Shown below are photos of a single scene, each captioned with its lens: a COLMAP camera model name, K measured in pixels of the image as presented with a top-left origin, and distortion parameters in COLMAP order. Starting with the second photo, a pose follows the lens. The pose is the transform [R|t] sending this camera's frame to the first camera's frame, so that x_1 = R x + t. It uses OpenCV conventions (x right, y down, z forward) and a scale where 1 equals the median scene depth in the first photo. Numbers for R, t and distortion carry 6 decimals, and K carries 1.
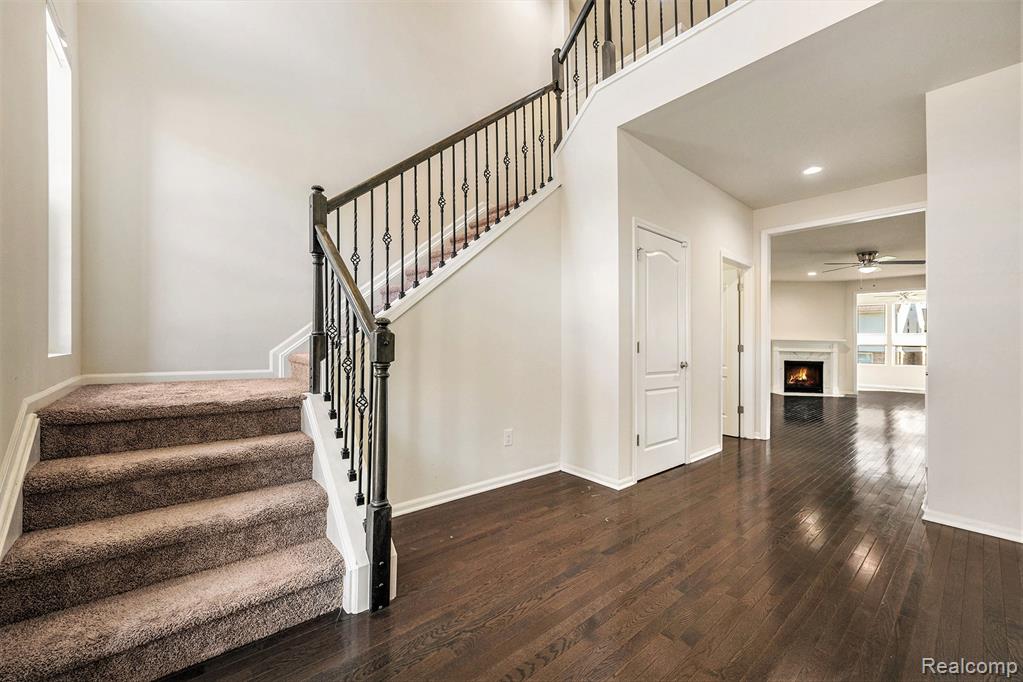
lens RADIAL K [[400.8, 0, 517.6], [0, 400.8, 344.1], [0, 0, 1]] dist [0.000810, 0.000027]
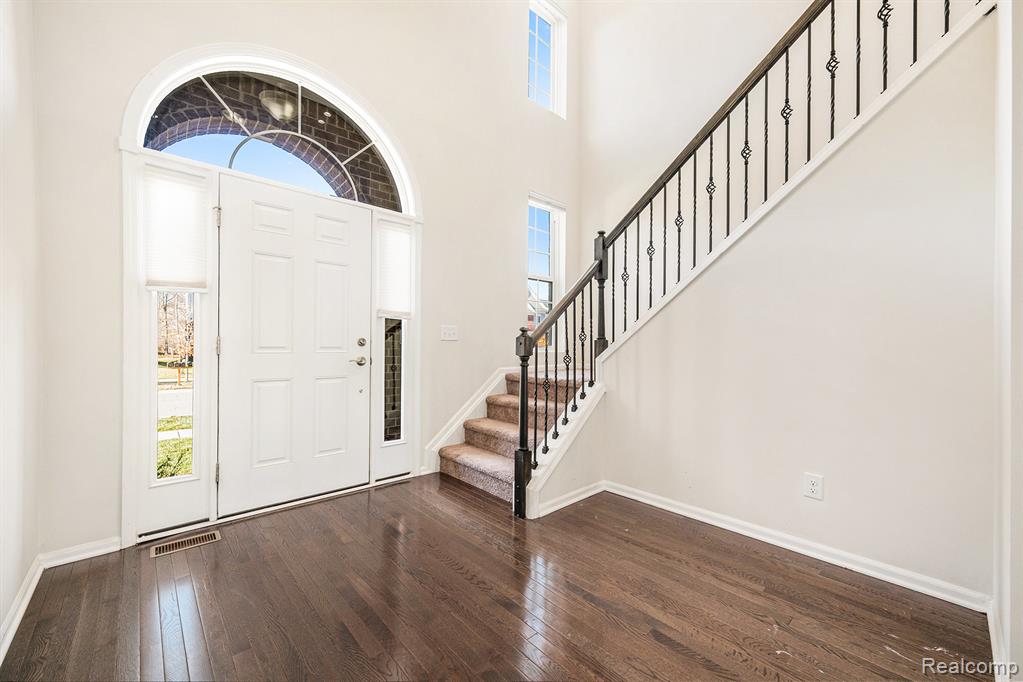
lens RADIAL K [[400.8, 0, 518.8], [0, 400.8, 341.3], [0, 0, 1]] dist [0.000810, 0.000027]
pose [[0.047878, -0.014948, -0.998741, 0.865479], [-0.003719, 0.999878, -0.015144, 0.006373], [0.998846, 0.004439, 0.047816, 0.662899]]
